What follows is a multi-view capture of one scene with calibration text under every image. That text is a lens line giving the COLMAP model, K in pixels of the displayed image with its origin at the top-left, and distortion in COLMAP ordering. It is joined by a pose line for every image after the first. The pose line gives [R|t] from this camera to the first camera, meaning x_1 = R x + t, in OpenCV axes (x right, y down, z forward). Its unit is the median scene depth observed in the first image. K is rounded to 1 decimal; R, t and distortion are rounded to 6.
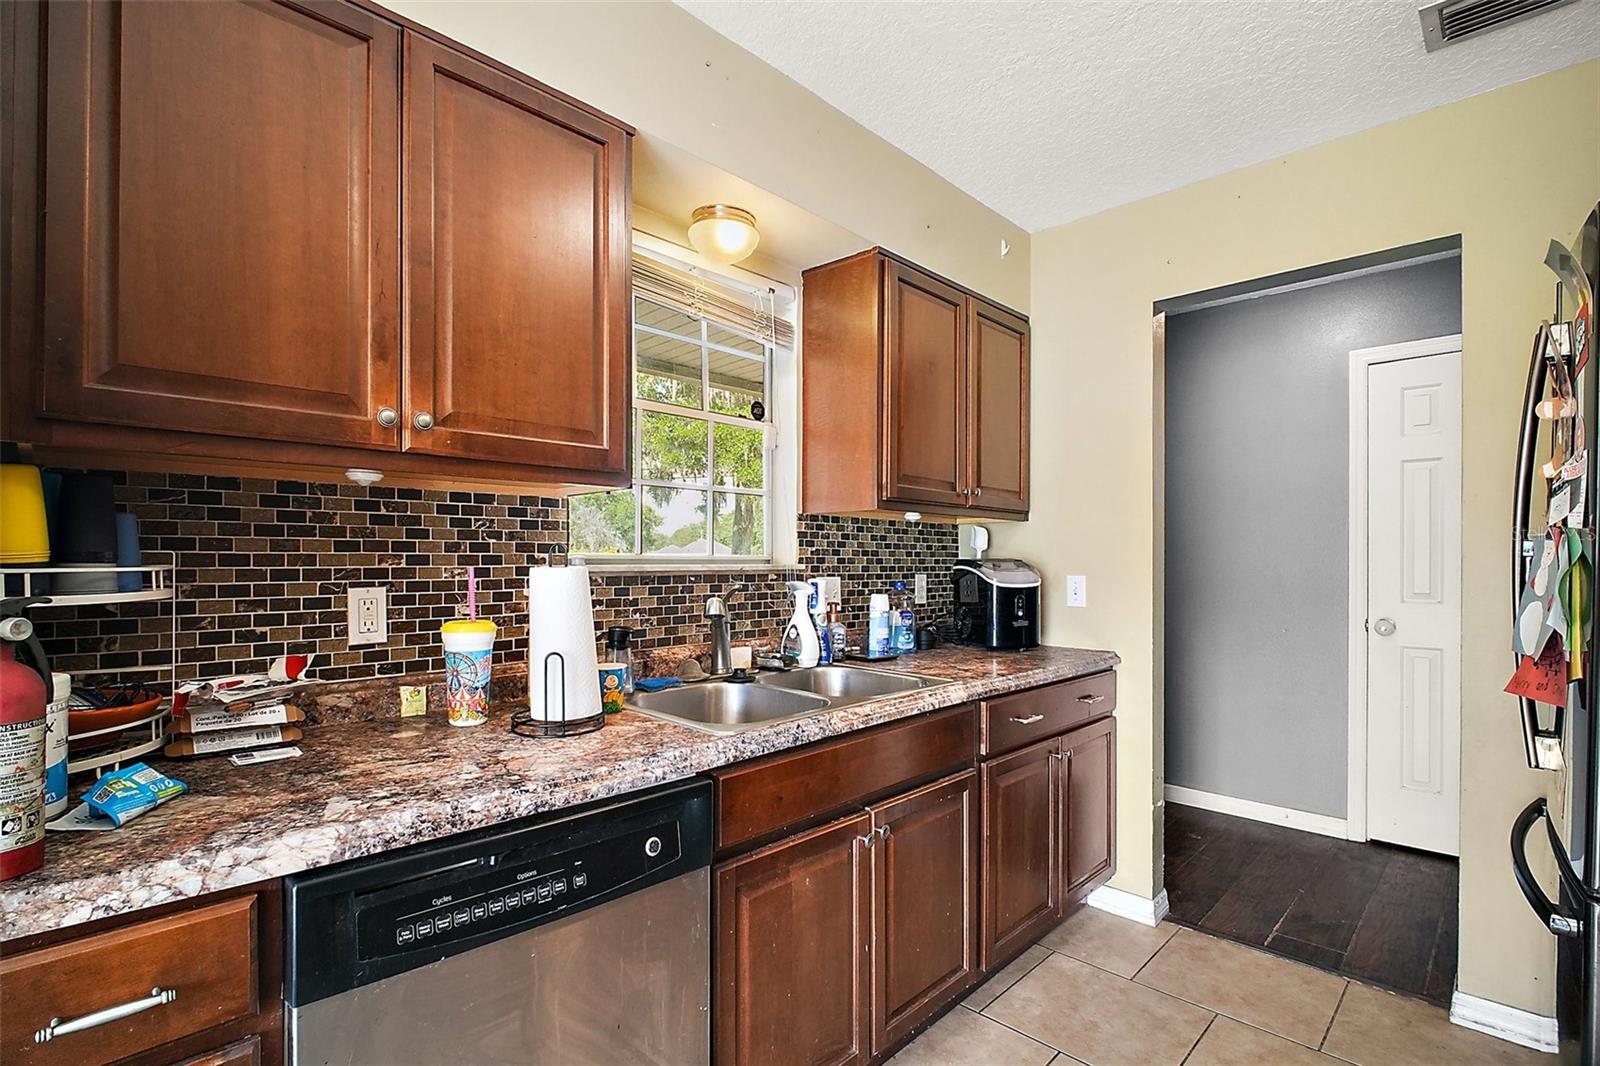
lens RADIAL K [[742.5, 0, 756.2], [0, 742.5, 551.1], [0, 0, 1]] dist [-0.028032, -0.000318]
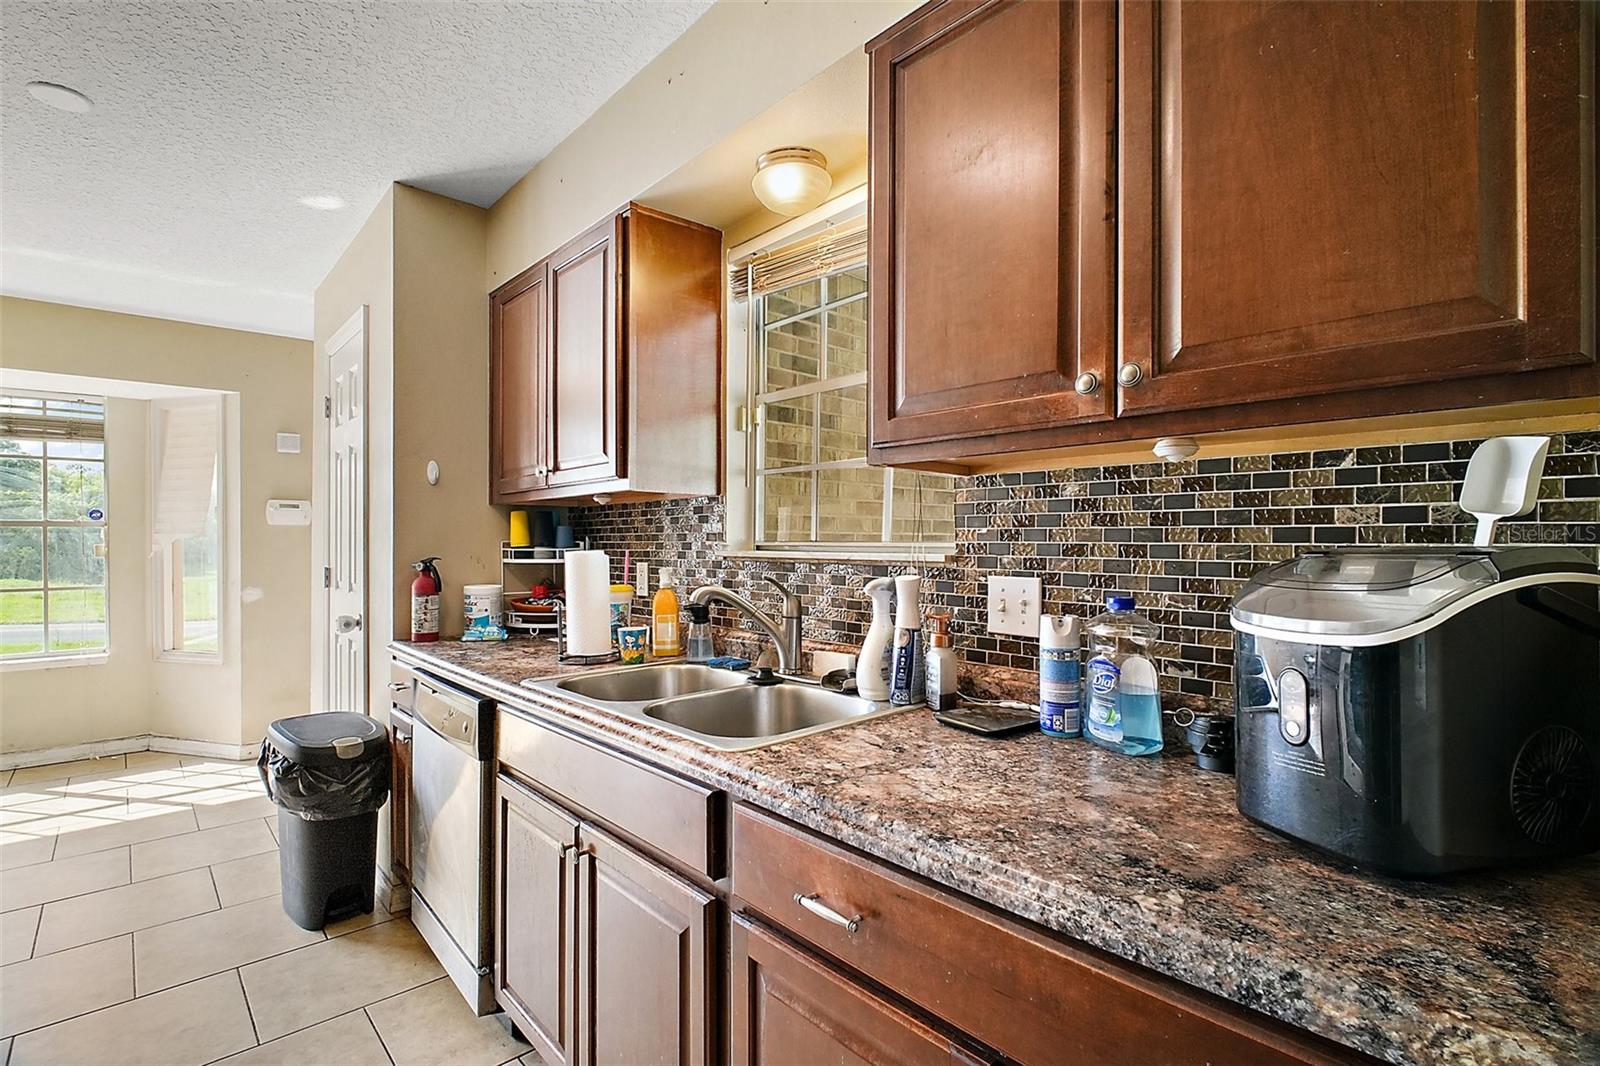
lens RADIAL K [[757.5, 0, 801.0], [0, 757.5, 500.0], [0, 0, 1]] dist [-0.001755, -0.001857]
pose [[-0.030371, -0.041906, -0.998660, 0.704655], [0.003062, 0.999112, -0.042018, -0.008257], [0.999534, -0.004334, -0.030215, 1.096117]]
